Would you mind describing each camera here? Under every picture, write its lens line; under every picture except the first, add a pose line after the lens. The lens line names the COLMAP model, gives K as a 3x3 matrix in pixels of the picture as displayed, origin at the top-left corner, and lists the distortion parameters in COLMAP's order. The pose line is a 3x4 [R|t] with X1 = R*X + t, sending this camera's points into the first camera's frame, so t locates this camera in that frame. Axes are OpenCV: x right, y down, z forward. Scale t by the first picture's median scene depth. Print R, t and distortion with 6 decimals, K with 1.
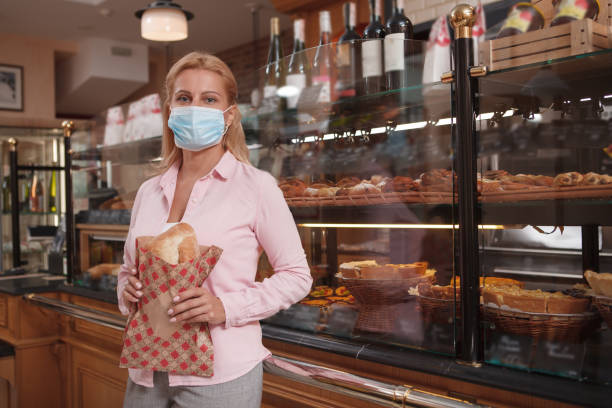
lens RADIAL K [[684.9, 0, 308.4], [0, 684.9, 213.4], [0, 0, 1]] dist [-0.018567, 0.000000]
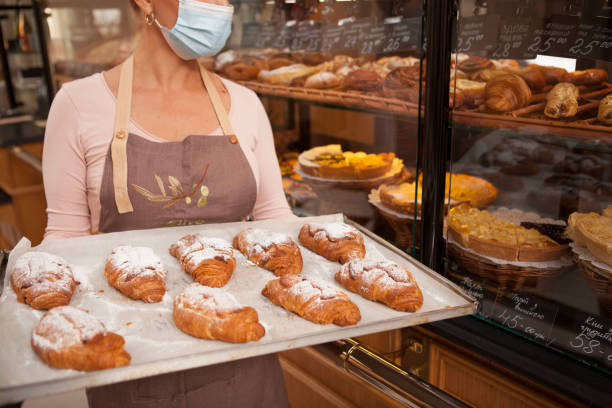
lens RADIAL K [[580.5, 0, 315.6], [0, 580.5, 204.9], [0, 0, 1]] dist [-0.018282, 0.000000]
pose [[0.999964, -0.002013, -0.008299, 0.069007], [0.004531, 0.948817, 0.315795, -0.103420], [0.007238, -0.315821, 0.948791, 0.224502]]
